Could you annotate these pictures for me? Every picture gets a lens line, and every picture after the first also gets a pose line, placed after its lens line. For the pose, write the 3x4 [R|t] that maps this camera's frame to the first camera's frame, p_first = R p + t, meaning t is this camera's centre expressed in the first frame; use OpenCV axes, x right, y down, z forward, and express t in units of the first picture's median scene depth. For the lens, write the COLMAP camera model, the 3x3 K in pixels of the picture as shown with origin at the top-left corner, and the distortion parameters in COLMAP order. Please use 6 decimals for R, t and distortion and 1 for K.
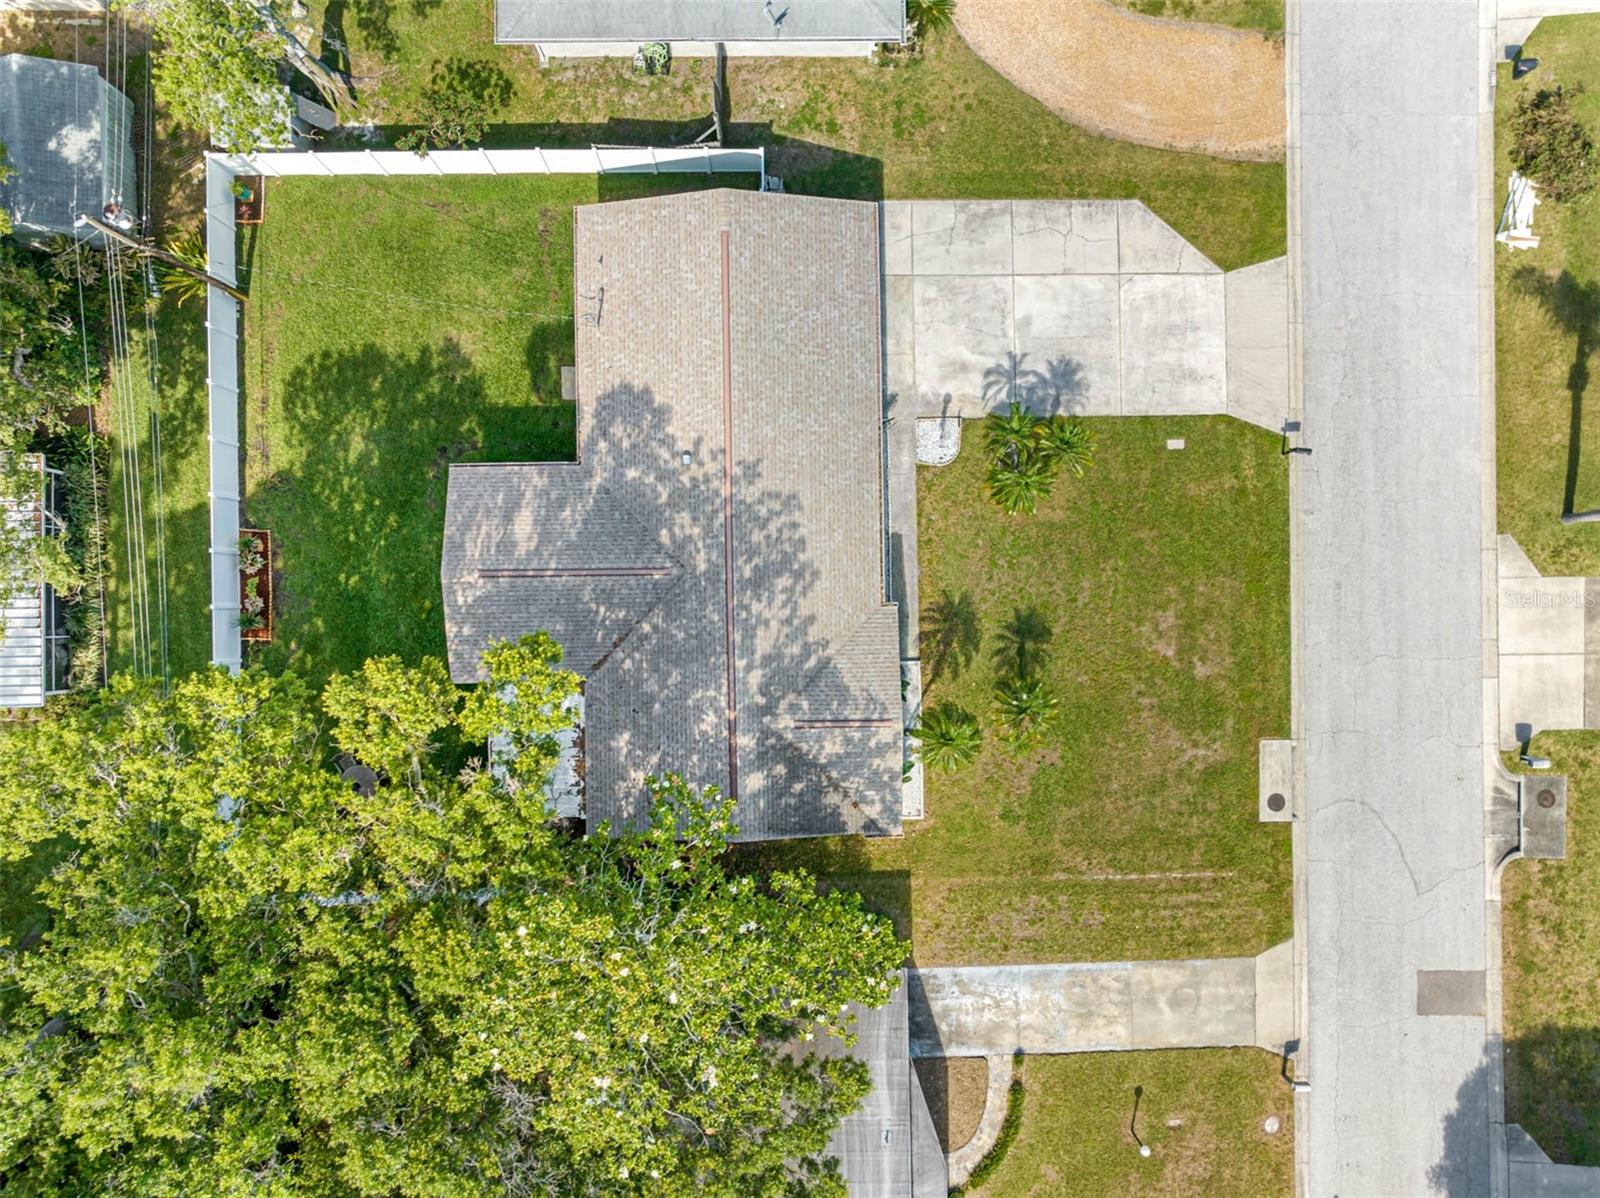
lens RADIAL K [[1134.4, 0, 805.1], [0, 1134.4, 589.7], [0, 0, 1]] dist [0.002240, -0.004400]
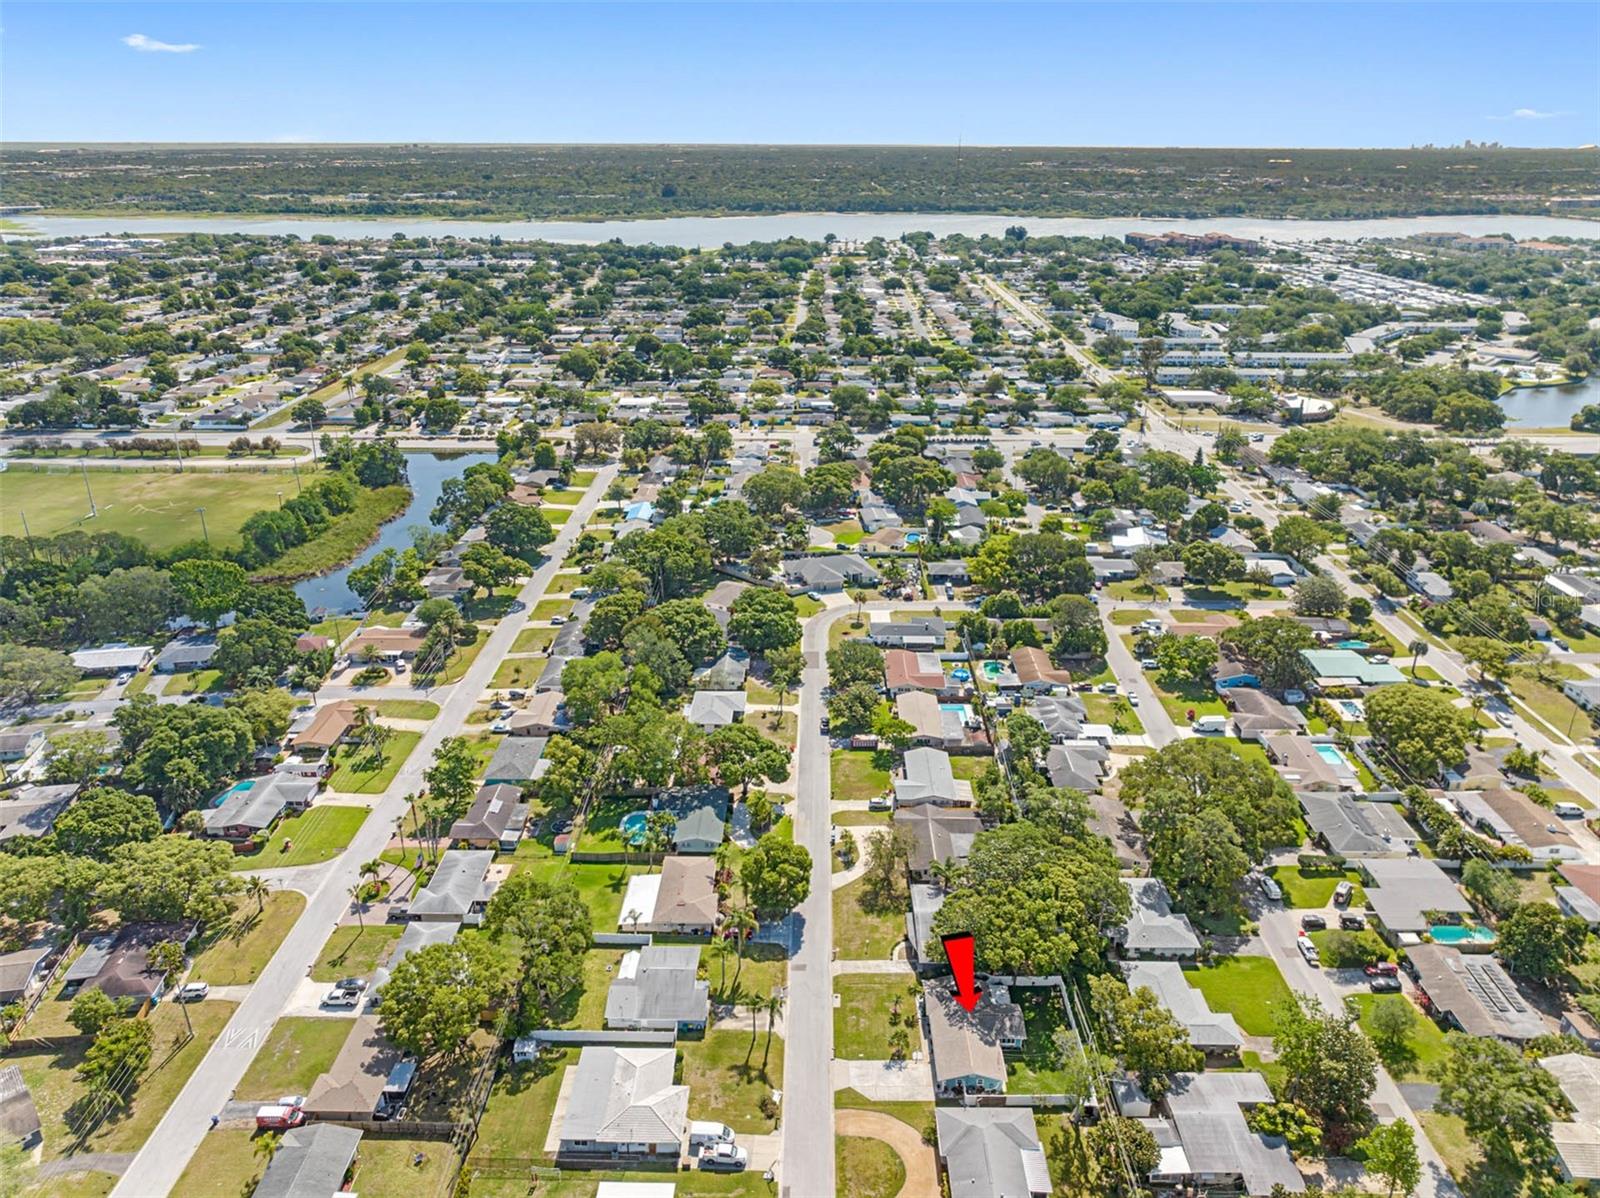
lens RADIAL K [[1134.4, 0, 805.1], [0, 1134.4, 589.7], [0, 0, 1]] dist [0.002240, -0.004400]
pose [[-0.999593, -0.024147, 0.015182, 0.514537], [0.022865, -0.360158, 0.932611, -3.470085], [-0.017052, 0.932579, 0.360563, -2.153000]]
